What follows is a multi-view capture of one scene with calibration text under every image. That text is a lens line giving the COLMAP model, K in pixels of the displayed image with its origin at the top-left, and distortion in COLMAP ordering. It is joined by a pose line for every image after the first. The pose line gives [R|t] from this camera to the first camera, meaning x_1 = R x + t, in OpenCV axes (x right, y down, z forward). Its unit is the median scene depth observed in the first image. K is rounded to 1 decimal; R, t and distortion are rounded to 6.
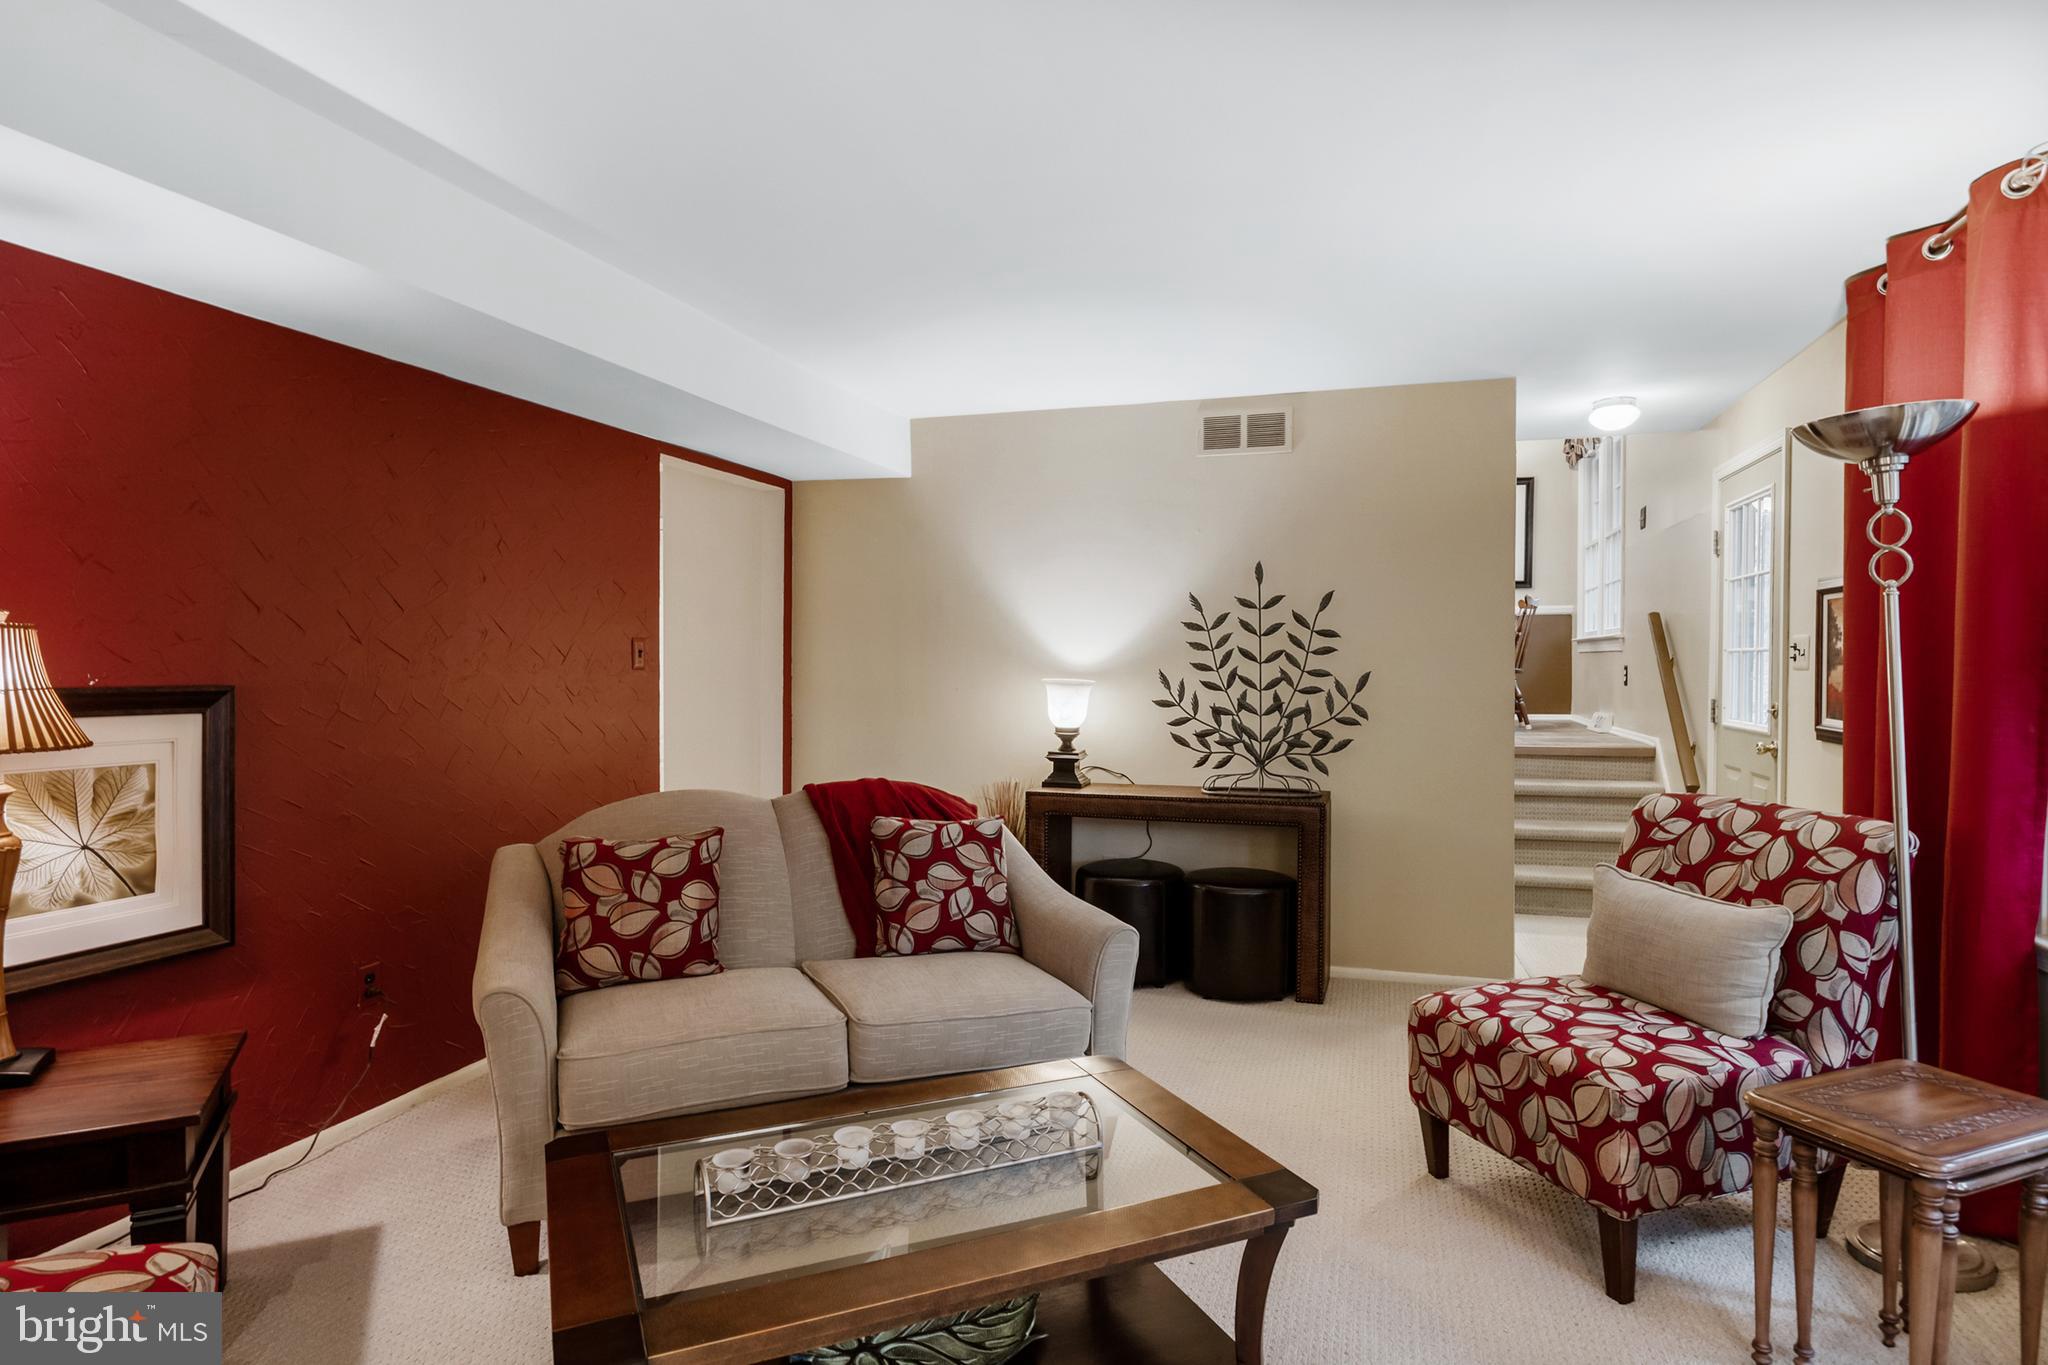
lens RADIAL K [[1116.8, 0, 1023.2], [0, 1116.8, 678.1], [0, 0, 1]] dist [-0.000582, -0.000012]
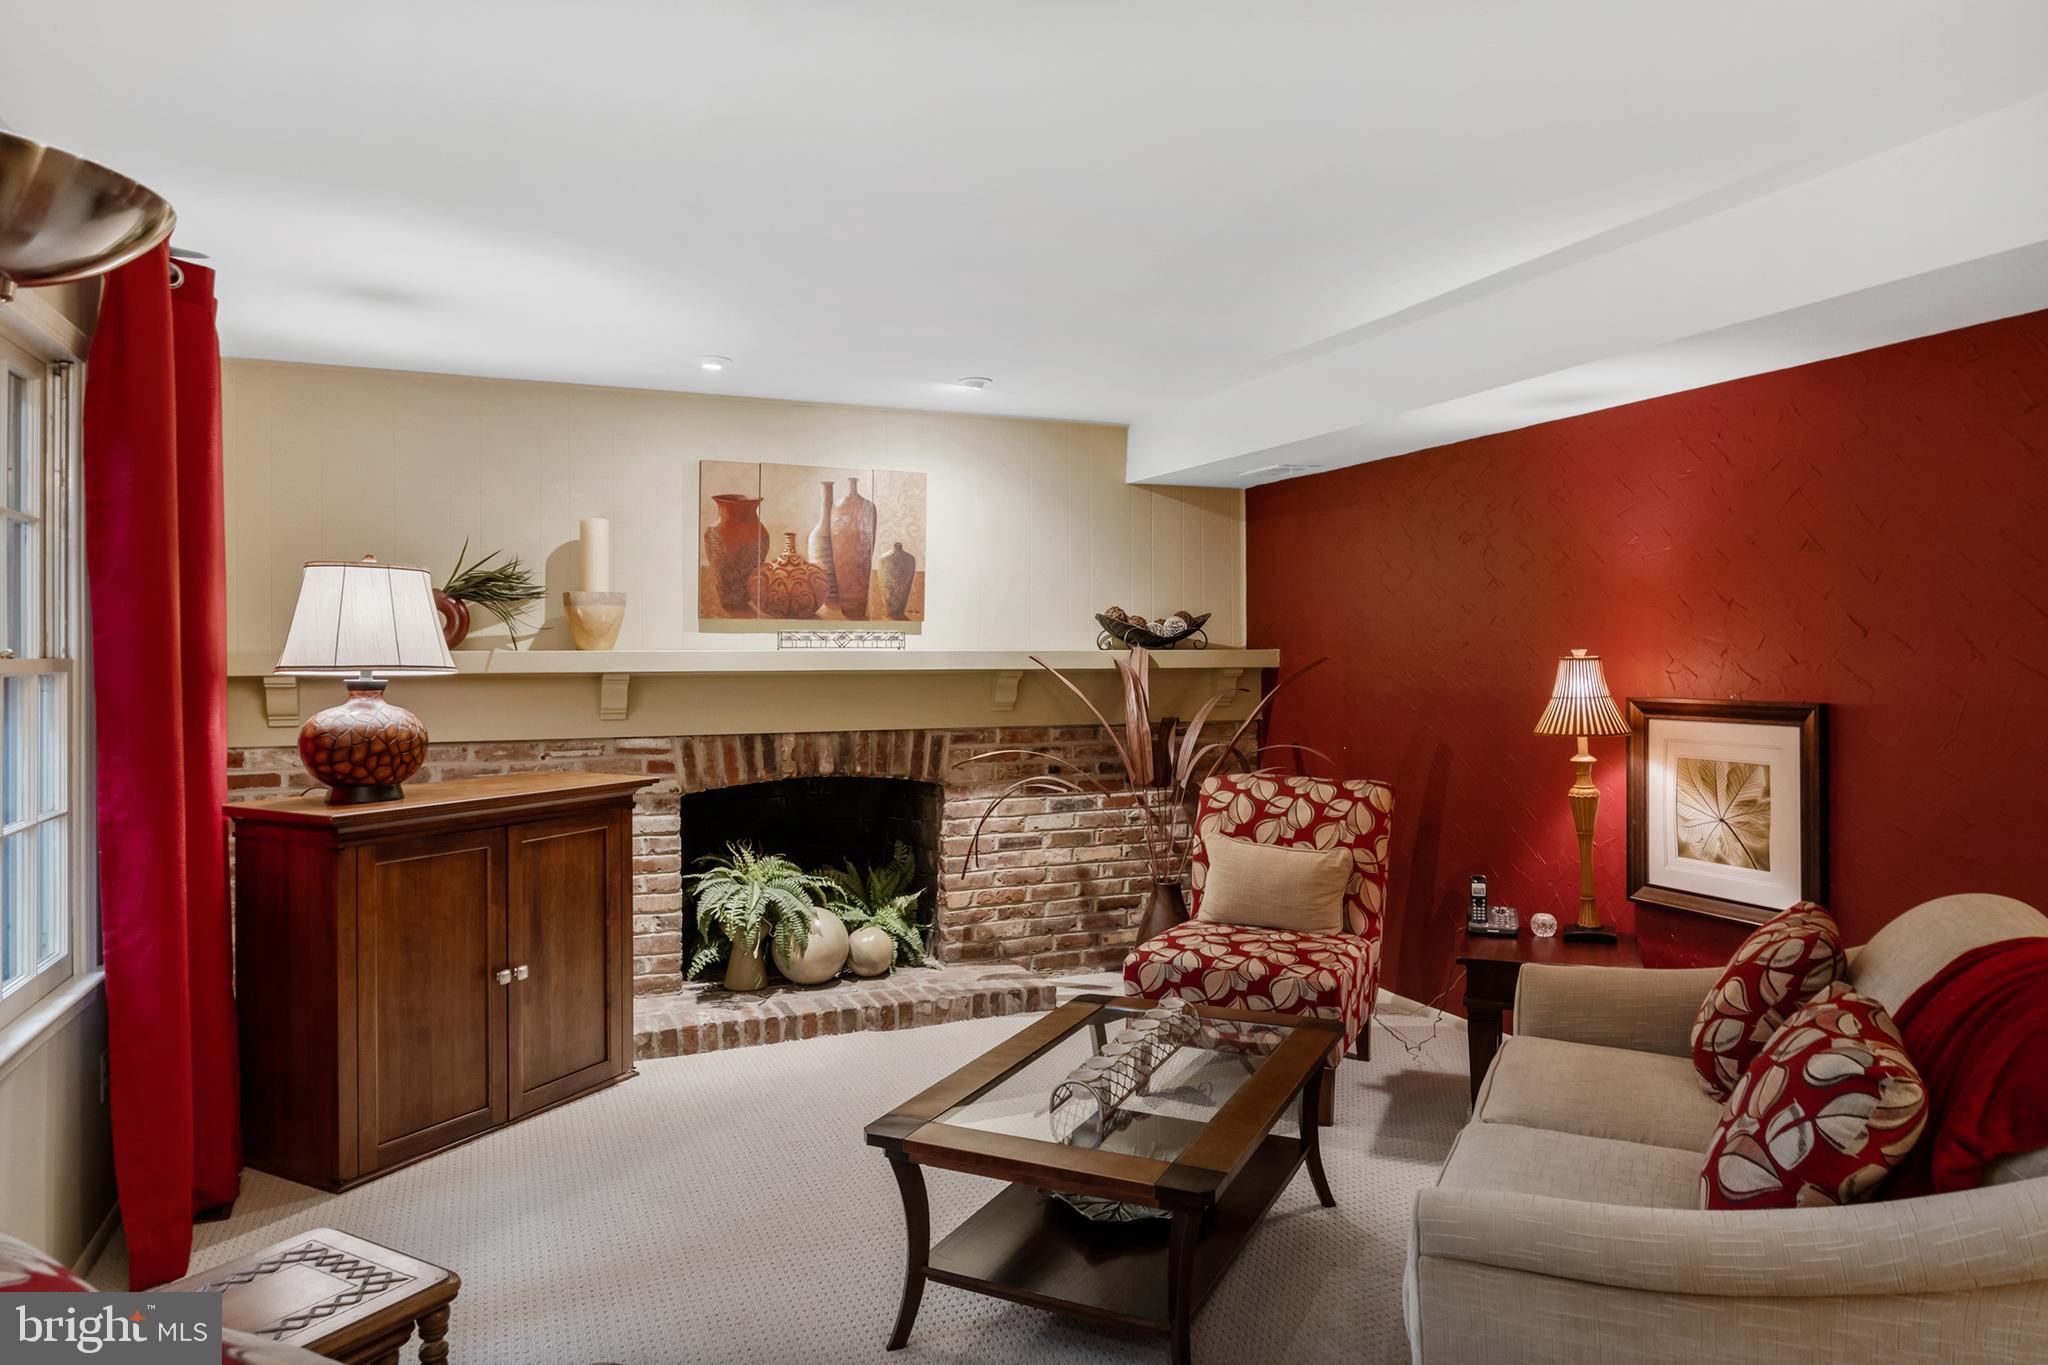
lens RADIAL K [[1318.7, 0, 1022.2], [0, 1318.7, 667.2], [0, 0, 1]] dist [-0.038632, 0.003883]
pose [[-0.758881, -0.000360, -0.651229, 0.767330], [-0.007492, 0.999938, 0.008178, -0.035434], [0.651186, 0.011086, -0.758837, 1.564098]]
